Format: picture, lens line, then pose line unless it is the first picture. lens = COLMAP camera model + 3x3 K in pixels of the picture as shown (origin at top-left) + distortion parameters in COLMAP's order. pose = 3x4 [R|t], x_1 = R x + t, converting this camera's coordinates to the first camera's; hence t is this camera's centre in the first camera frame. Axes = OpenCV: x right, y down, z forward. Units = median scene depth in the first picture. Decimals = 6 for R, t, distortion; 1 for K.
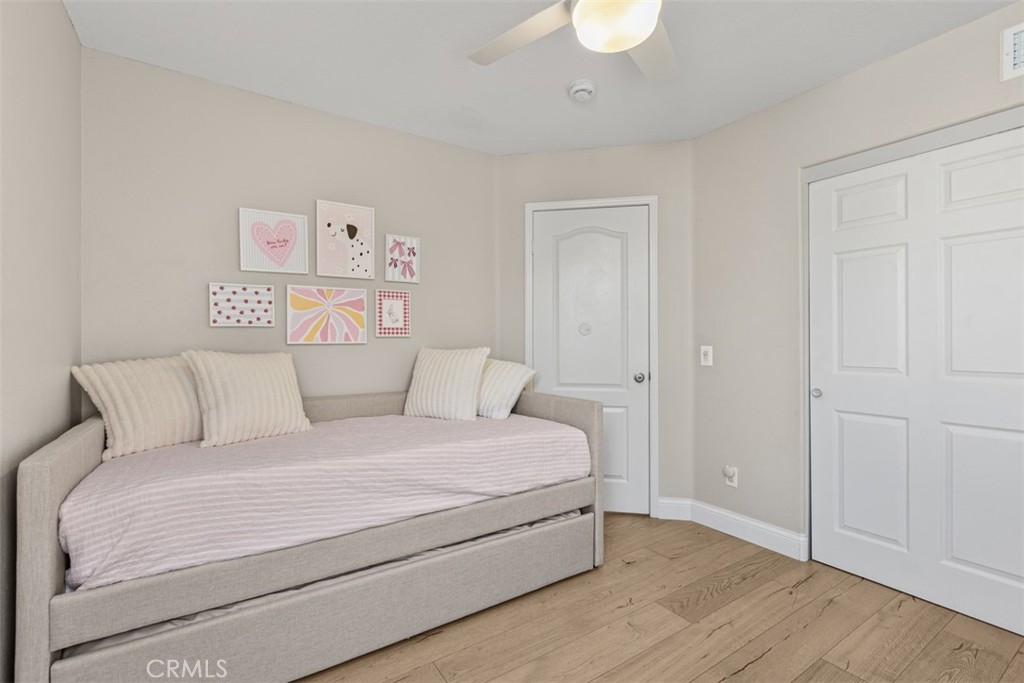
lens RADIAL K [[460.5, 0, 516.9], [0, 460.5, 337.0], [0, 0, 1]] dist [0.006247, -0.002782]
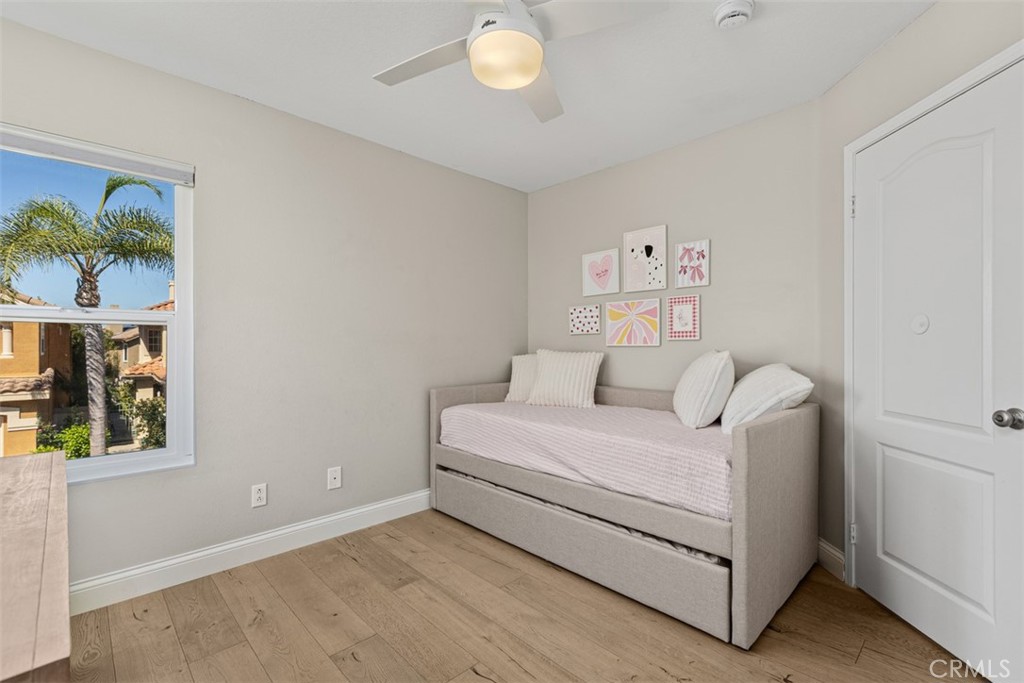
lens RADIAL K [[460.5, 0, 519.3], [0, 460.5, 346.3], [0, 0, 1]] dist [0.006247, -0.002782]
pose [[0.180556, 0.006711, -0.983542, 0.804844], [0.008610, 0.999928, 0.008404, 0.002643], [0.983527, -0.009985, 0.180486, 0.498662]]
